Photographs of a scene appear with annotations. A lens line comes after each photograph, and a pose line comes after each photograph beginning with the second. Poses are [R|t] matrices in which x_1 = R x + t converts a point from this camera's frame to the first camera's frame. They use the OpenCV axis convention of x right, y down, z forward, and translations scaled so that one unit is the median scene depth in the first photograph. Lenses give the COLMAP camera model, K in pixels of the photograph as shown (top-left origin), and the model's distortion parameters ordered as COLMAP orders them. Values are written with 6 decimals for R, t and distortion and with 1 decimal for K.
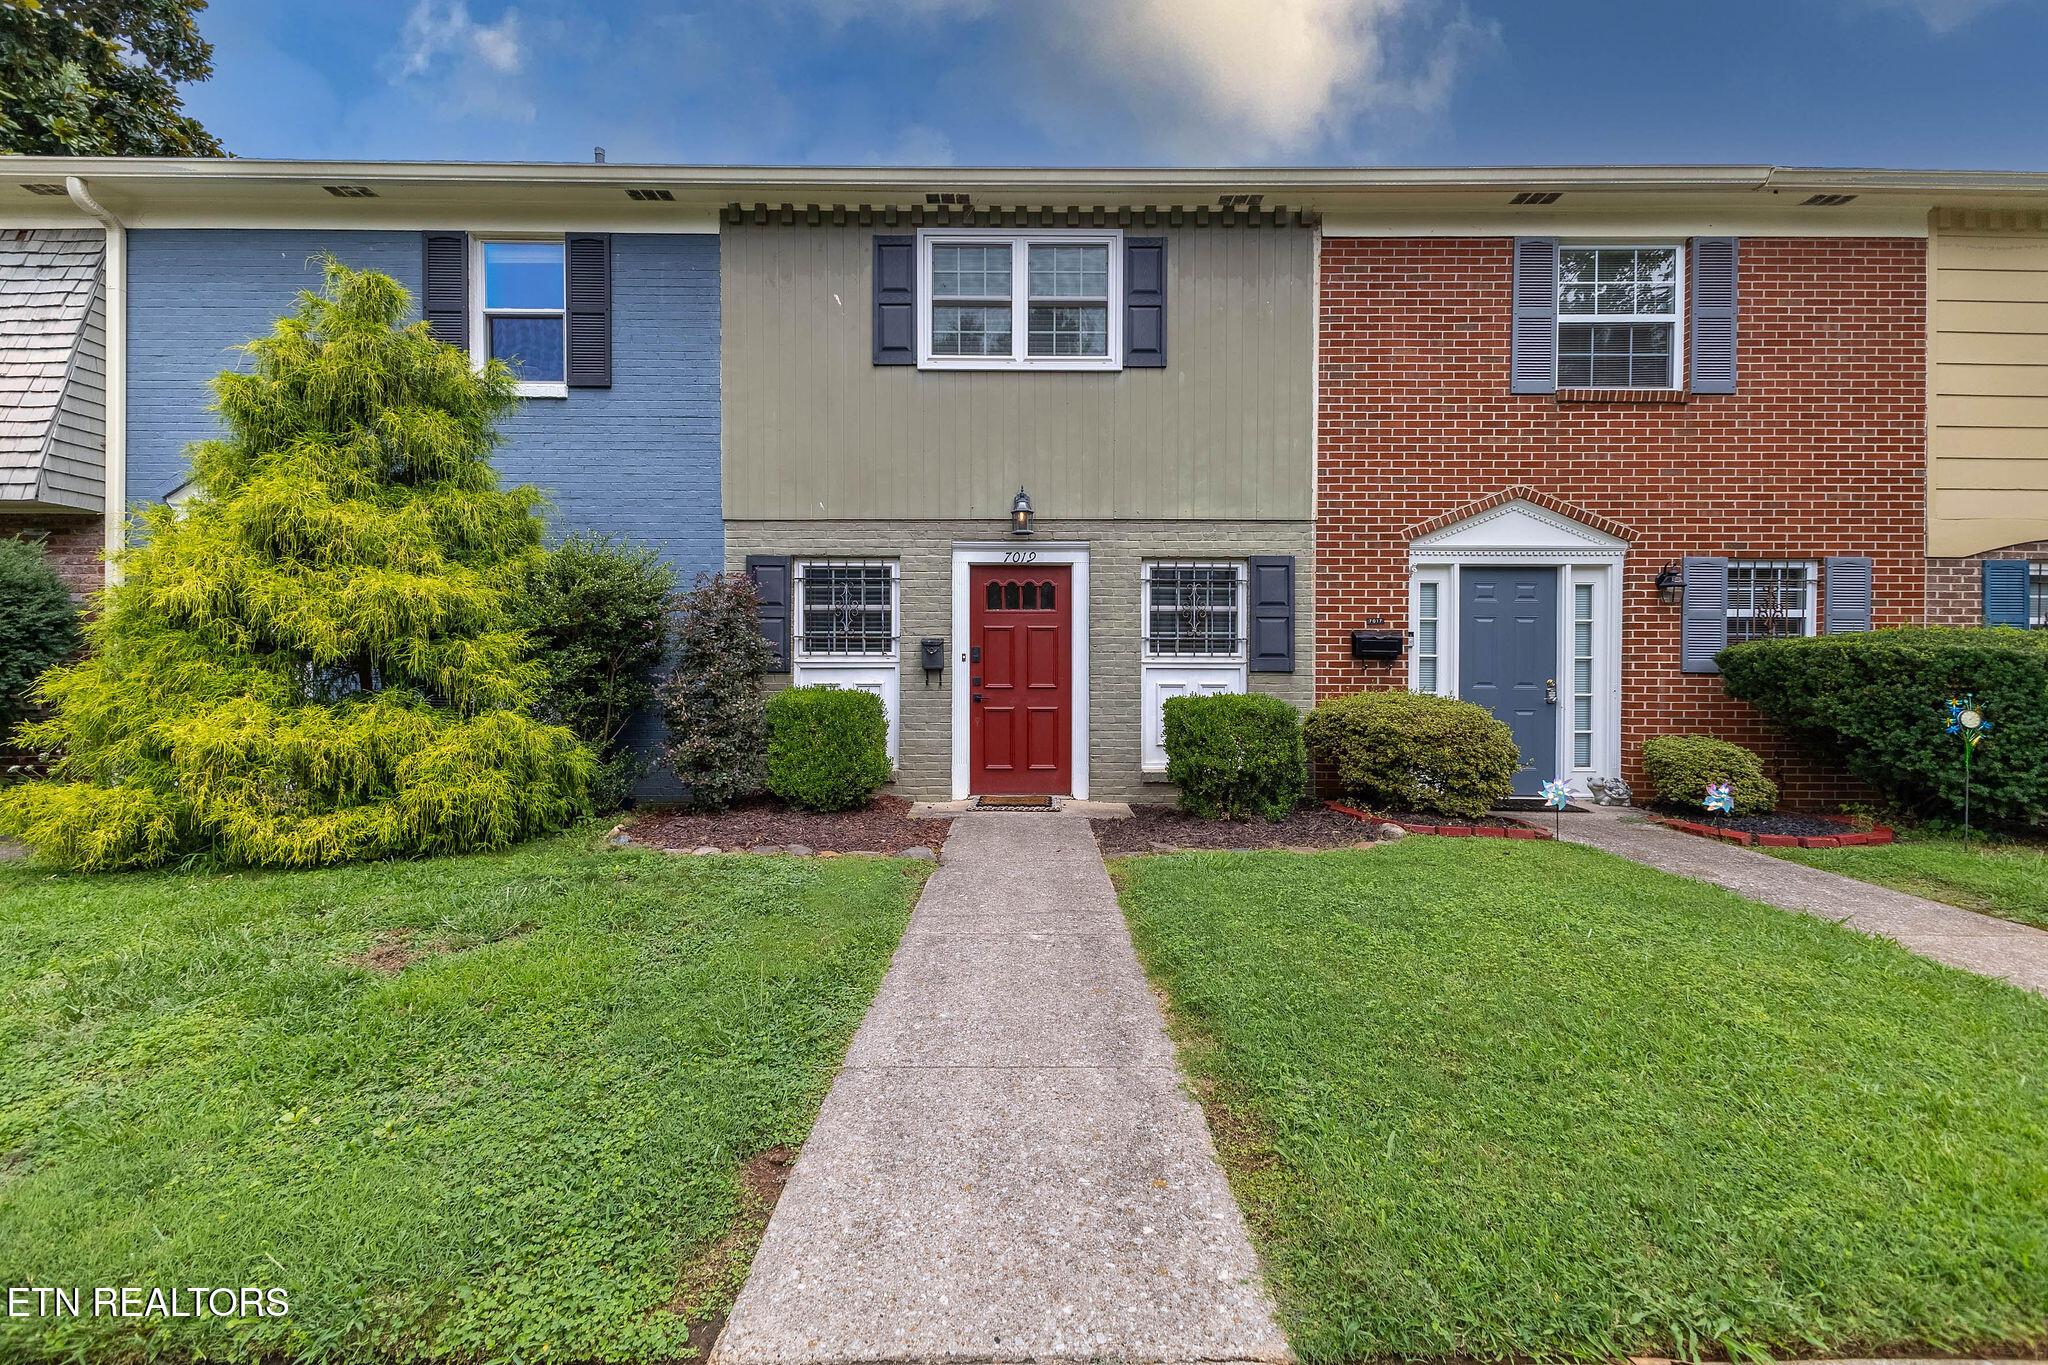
lens RADIAL K [[798.6, 0, 1017.0], [0, 798.6, 677.5], [0, 0, 1]] dist [0.017229, -0.008470]
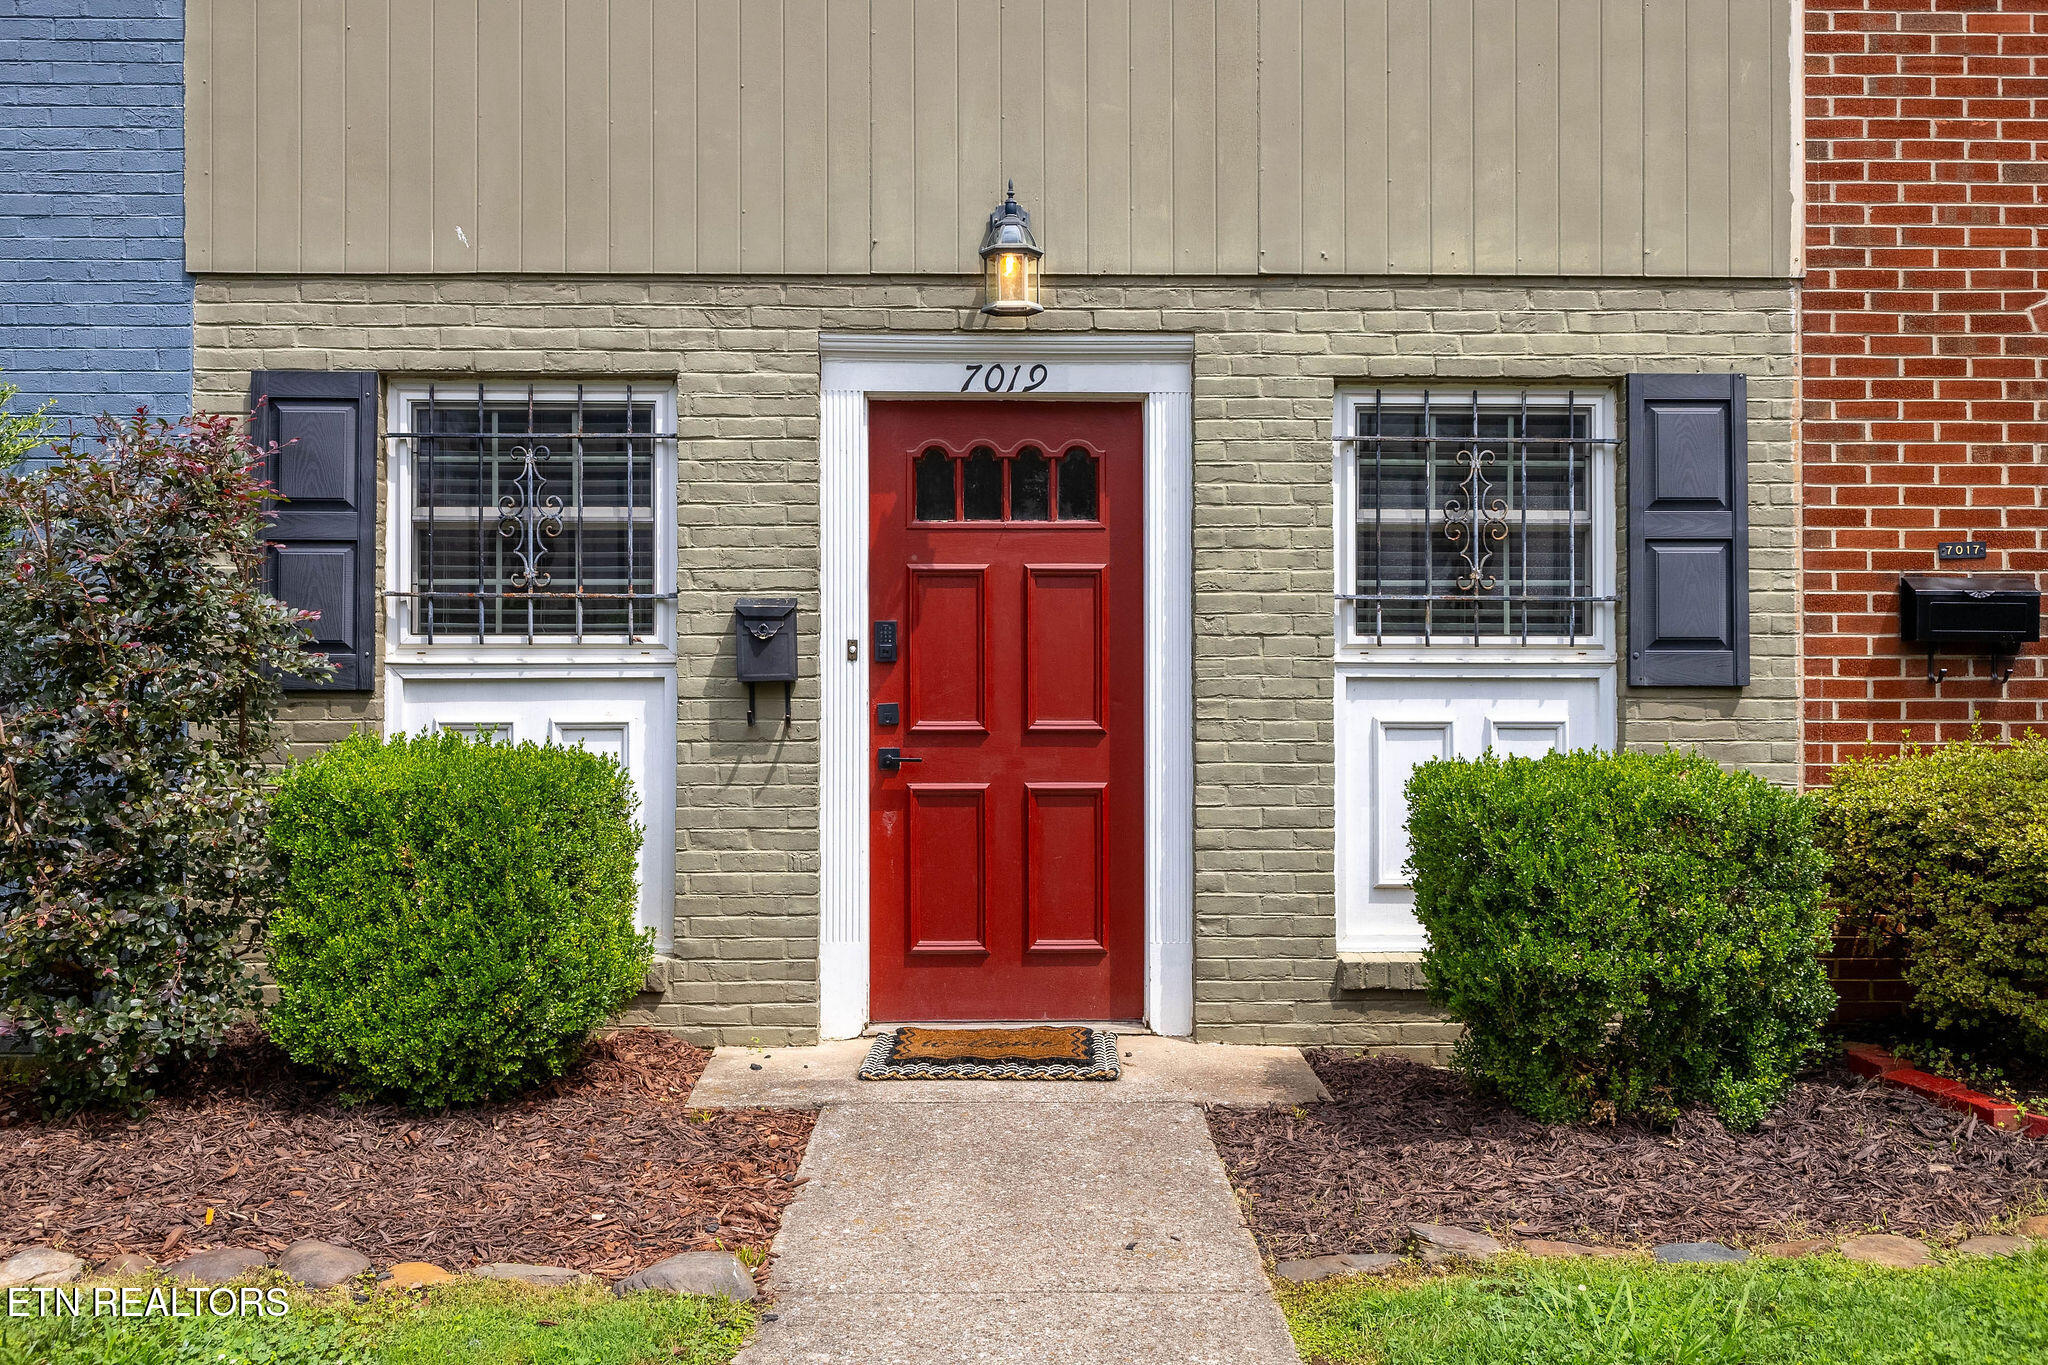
lens RADIAL K [[1841.6, 0, 1024.0], [0, 1841.6, 682.5], [0, 0, 1]] dist [0.010003, 0.000044]
pose [[0.999821, -0.002190, 0.018811, -0.003508], [0.002218, 0.999996, -0.001464, -0.008832], [-0.018807, 0.001505, 0.999822, 0.152070]]
